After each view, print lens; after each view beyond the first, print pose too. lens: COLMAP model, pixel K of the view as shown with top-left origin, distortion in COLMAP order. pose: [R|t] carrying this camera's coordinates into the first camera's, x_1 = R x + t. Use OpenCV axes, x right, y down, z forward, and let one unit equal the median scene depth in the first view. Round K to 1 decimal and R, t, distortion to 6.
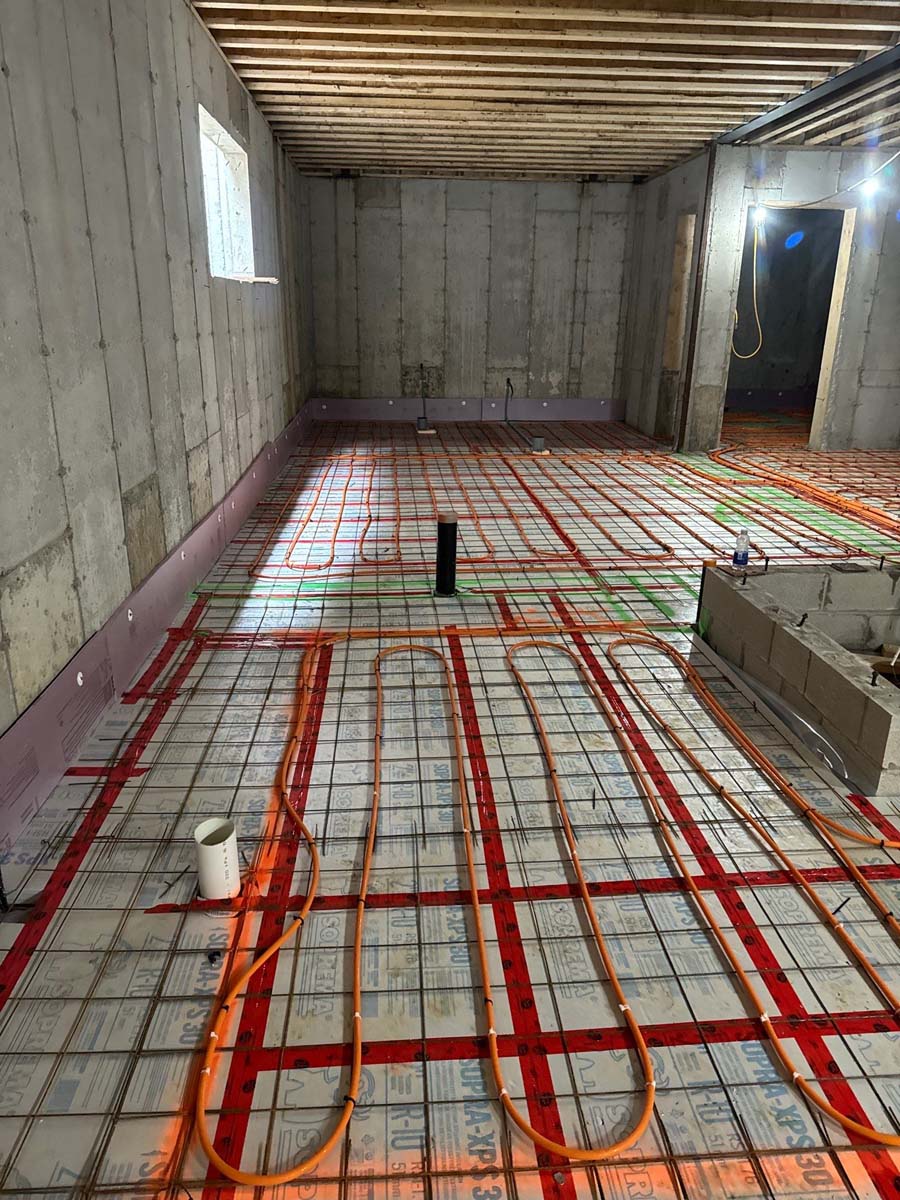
lens RADIAL K [[855.8, 0, 450.0], [0, 855.8, 600.0], [0, 0, 1]] dist [0.051381, -0.000511]
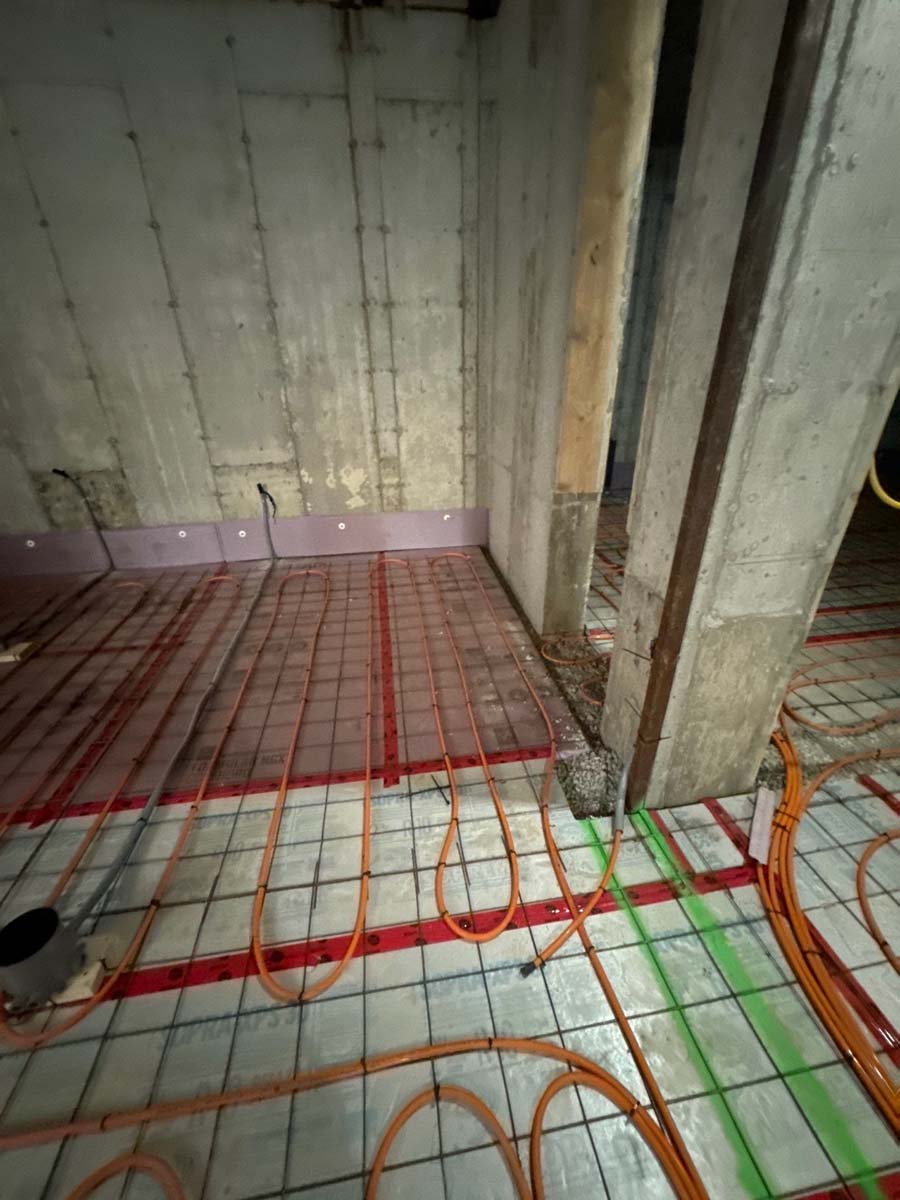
lens RADIAL K [[473.2, 0, 450.0], [0, 473.2, 600.0], [0, 0, 1]] dist [-0.012604, 0.000021]
pose [[0.997088, -0.053319, 0.054524, 0.166939], [0.045428, 0.989540, 0.136917, -0.226534], [-0.061254, -0.134042, 0.989081, 0.711558]]
